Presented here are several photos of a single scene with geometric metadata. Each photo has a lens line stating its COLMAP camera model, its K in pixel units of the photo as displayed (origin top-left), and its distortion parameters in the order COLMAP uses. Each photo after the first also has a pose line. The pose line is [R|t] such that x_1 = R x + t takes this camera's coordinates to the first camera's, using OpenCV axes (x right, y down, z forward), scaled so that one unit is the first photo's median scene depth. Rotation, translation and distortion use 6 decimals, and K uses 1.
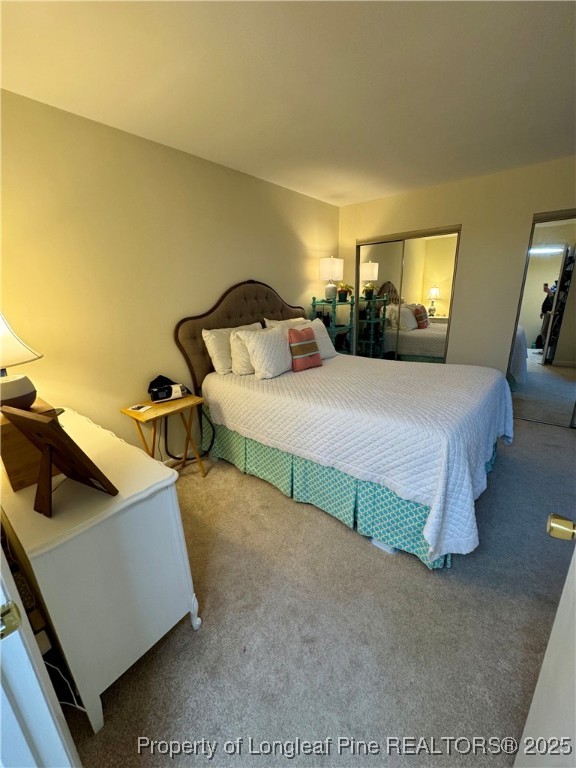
lens RADIAL K [[304.6, 0, 288.0], [0, 304.6, 384.0], [0, 0, 1]] dist [-0.006911, -0.000087]
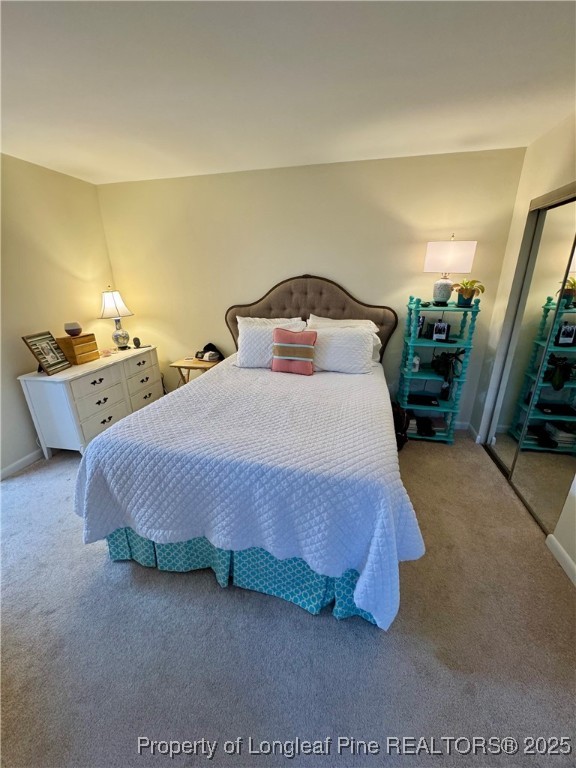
lens RADIAL K [[304.6, 0, 288.0], [0, 304.6, 384.0], [0, 0, 1]] dist [-0.006911, -0.000087]
pose [[0.454999, 0.330716, -0.826803, 0.802692], [-0.265030, 0.936696, 0.228824, -0.217802], [0.850138, 0.115013, 0.513845, 0.477027]]
